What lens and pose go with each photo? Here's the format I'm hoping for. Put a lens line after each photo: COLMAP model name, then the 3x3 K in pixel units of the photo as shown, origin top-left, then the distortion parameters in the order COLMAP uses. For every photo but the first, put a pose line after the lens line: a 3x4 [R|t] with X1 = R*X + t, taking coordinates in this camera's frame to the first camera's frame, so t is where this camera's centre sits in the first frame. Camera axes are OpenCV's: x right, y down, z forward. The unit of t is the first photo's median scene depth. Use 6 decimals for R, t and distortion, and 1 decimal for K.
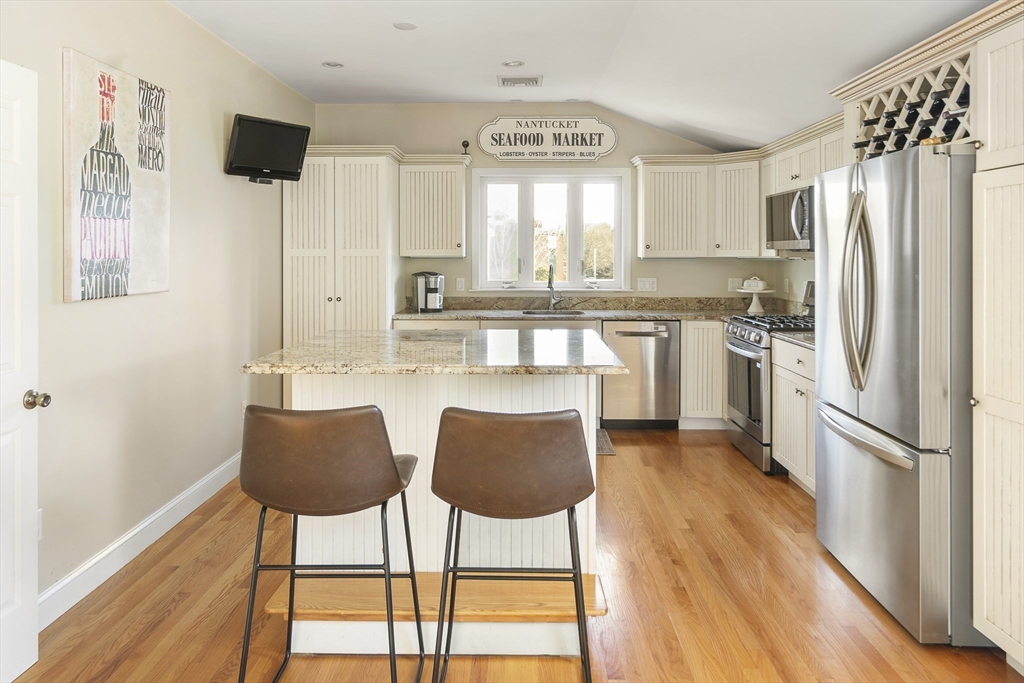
lens RADIAL K [[688.3, 0, 502.6], [0, 688.3, 254.4], [0, 0, 1]] dist [0.000684, 0.003006]
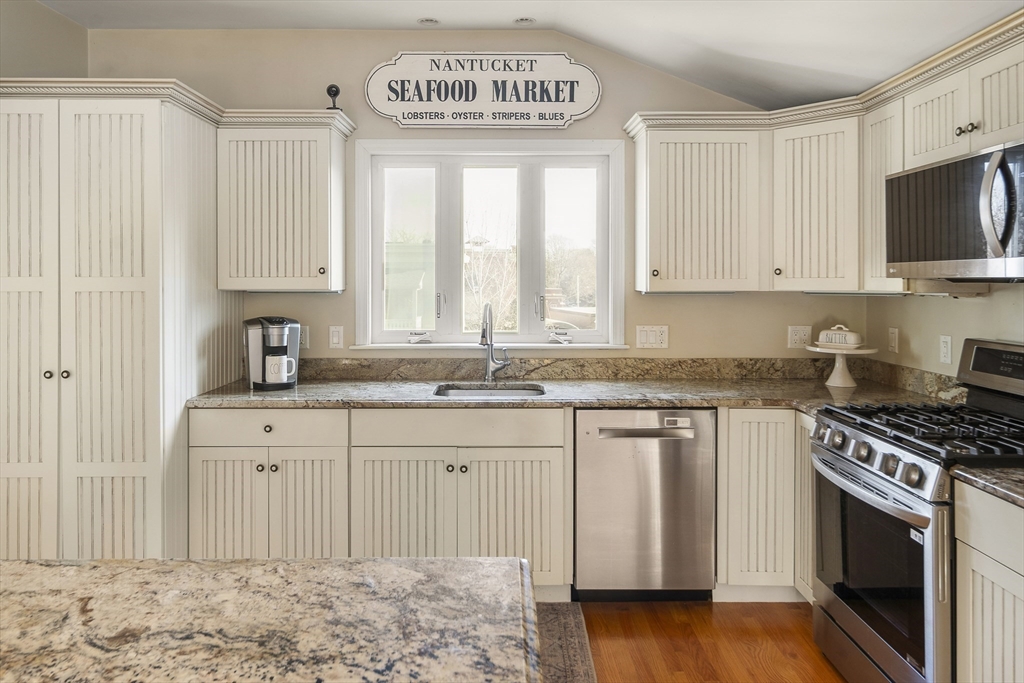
lens RADIAL K [[688.3, 0, 508.7], [0, 688.3, 280.7], [0, 0, 1]] dist [0.000684, 0.003006]
pose [[0.999475, -0.000354, 0.032400, 0.079897], [0.000421, 0.999998, -0.002058, -0.004201], [-0.032400, 0.002070, 0.999473, 0.486165]]
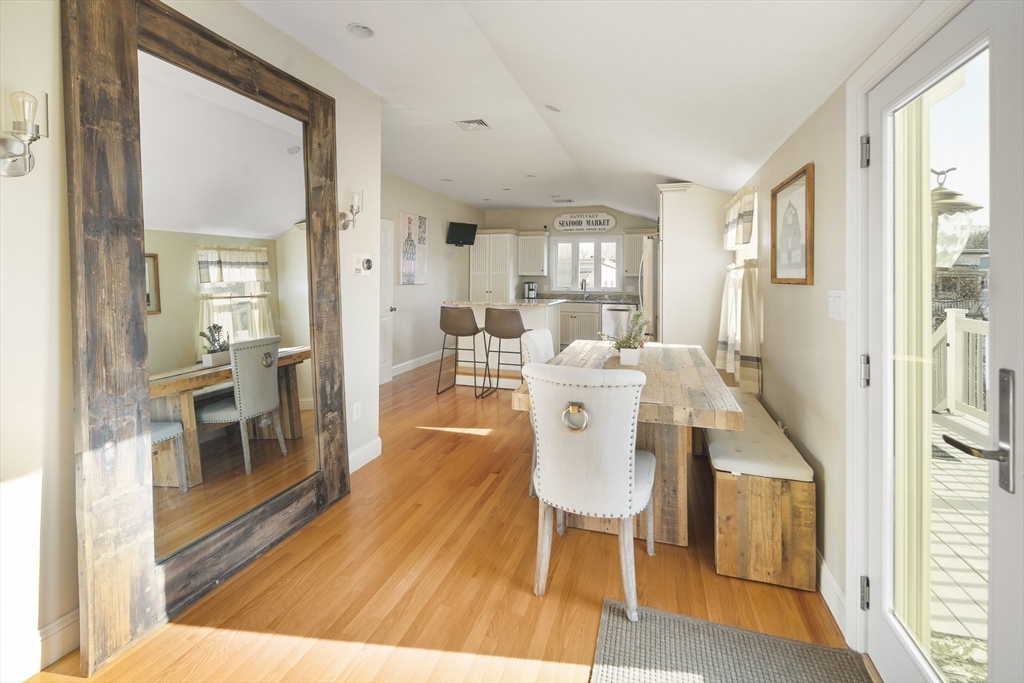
lens RADIAL K [[451.3, 0, 506.9], [0, 451.3, 272.3], [0, 0, 1]] dist [0.003298, -0.001250]
pose [[0.958210, 0.004016, -0.286039, 0.288841], [-0.009121, 0.999822, -0.016518, 0.021391], [0.285922, 0.018436, 0.958076, -0.549668]]
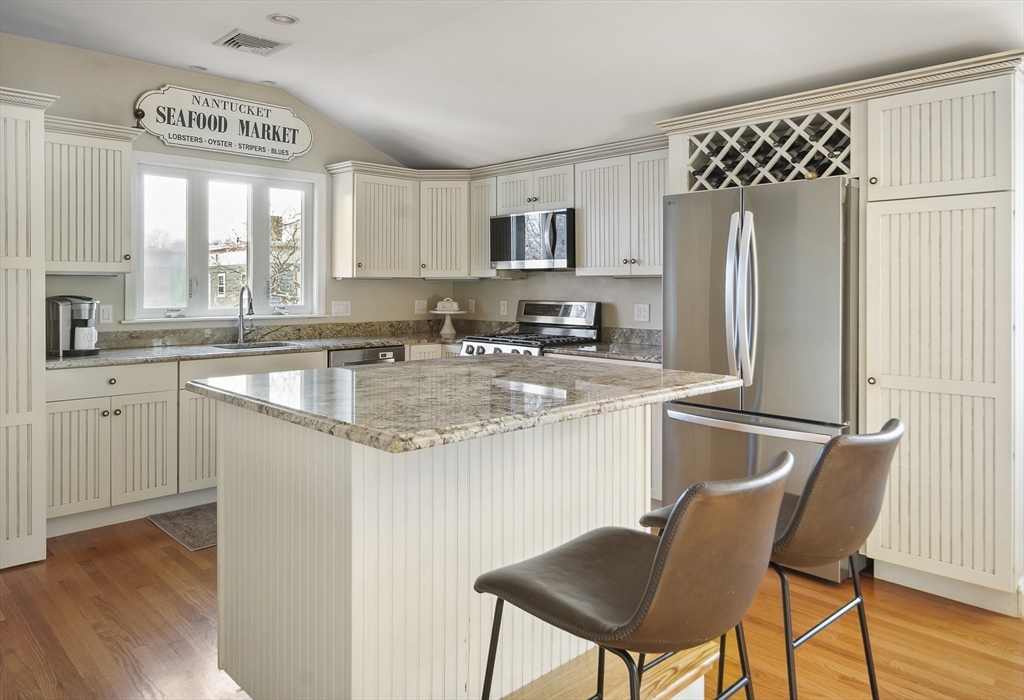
lens RADIAL K [[708.2, 0, 492.3], [0, 708.2, 286.2], [0, 0, 1]] dist [-0.001150, 0.004033]
pose [[0.712243, 0.002464, 0.701929, -0.342625], [-0.002007, 0.999997, -0.001473, 0.018812], [-0.701931, -0.000359, 0.712245, 0.256661]]
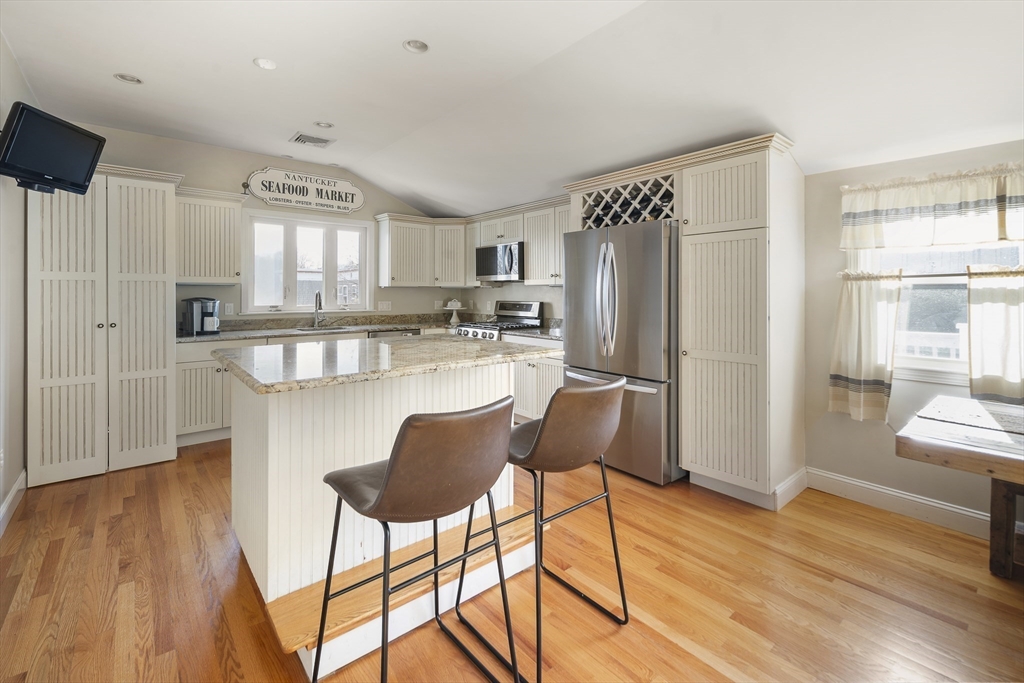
lens RADIAL K [[451.3, 0, 506.4], [0, 451.3, 291.6], [0, 0, 1]] dist [0.003298, -0.001250]
pose [[0.752330, 0.003323, 0.658778, -0.248404], [-0.001008, 0.999992, -0.003894, 0.020712], [-0.658785, 0.002265, 0.752328, 0.170287]]
